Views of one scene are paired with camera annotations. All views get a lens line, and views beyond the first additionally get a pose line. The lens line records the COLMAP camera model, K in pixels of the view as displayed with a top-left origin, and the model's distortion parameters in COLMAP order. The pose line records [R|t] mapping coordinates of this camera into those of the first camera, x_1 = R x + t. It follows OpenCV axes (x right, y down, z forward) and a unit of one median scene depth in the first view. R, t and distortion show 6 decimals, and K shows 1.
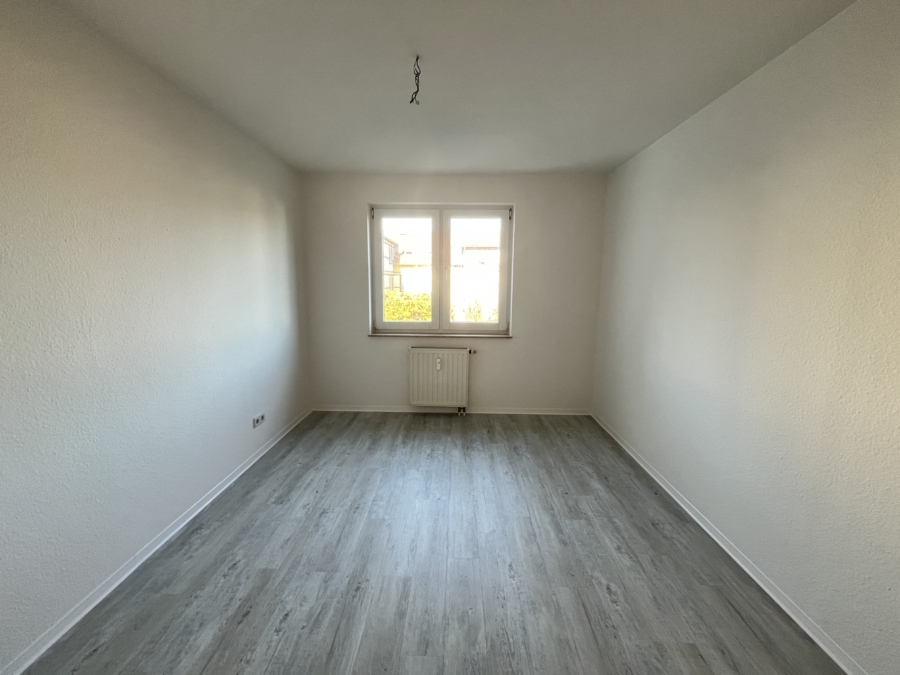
lens RADIAL K [[362.6, 0, 448.9], [0, 362.6, 335.3], [0, 0, 1]] dist [-0.002079, -0.000604]
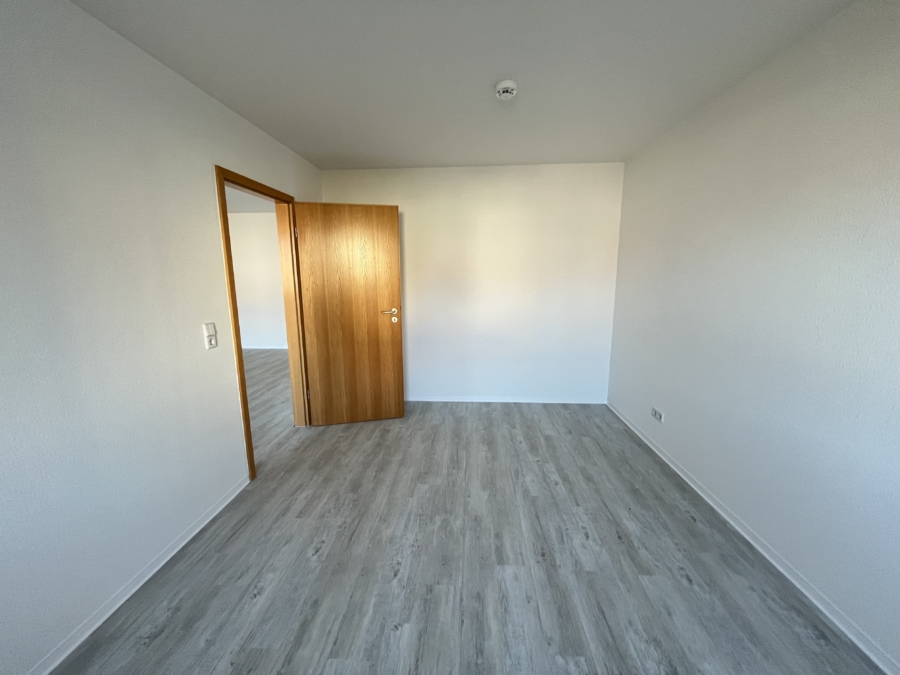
lens RADIAL K [[362.6, 0, 448.9], [0, 362.6, 335.3], [0, 0, 1]] dist [-0.002079, -0.000604]
pose [[-0.999237, -0.010684, 0.037577, 0.000548], [0.001805, 0.948216, 0.317622, -0.269105], [-0.039025, 0.317447, -0.947473, 1.740672]]
